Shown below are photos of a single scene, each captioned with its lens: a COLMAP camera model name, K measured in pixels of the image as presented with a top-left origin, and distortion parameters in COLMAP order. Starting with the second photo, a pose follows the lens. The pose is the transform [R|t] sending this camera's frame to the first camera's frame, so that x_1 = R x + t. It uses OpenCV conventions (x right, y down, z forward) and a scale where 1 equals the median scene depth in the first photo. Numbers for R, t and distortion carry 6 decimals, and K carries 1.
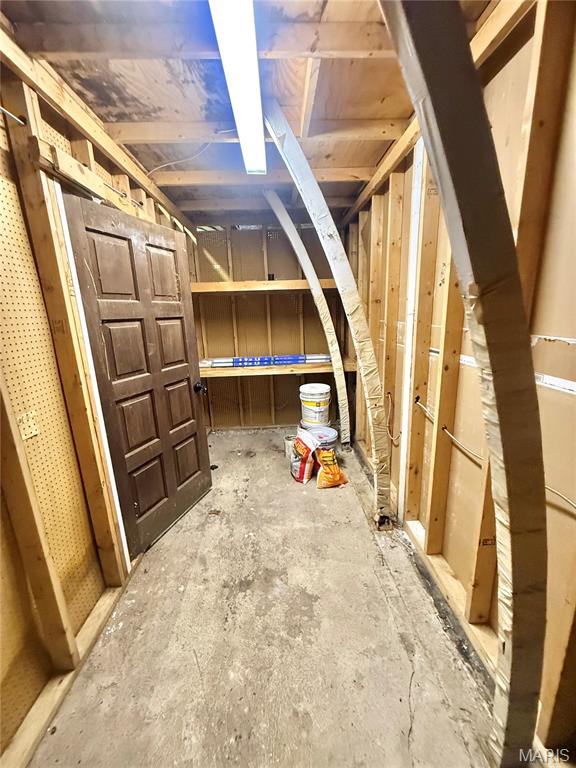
lens RADIAL K [[305.0, 0, 287.7], [0, 305.0, 384.2], [0, 0, 1]] dist [0.001314, -0.001275]
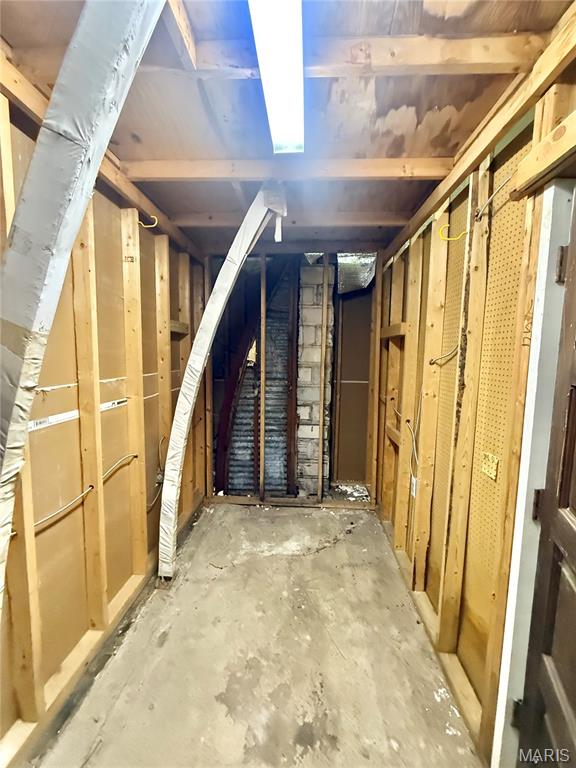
lens RADIAL K [[305.0, 0, 288.7], [0, 305.0, 381.6], [0, 0, 1]] dist [0.001314, -0.001275]
pose [[-0.995363, 0.003712, 0.096115, -0.198359], [0.035112, 0.944319, 0.327151, -0.427706], [-0.089549, 0.329009, -0.940071, 1.616696]]
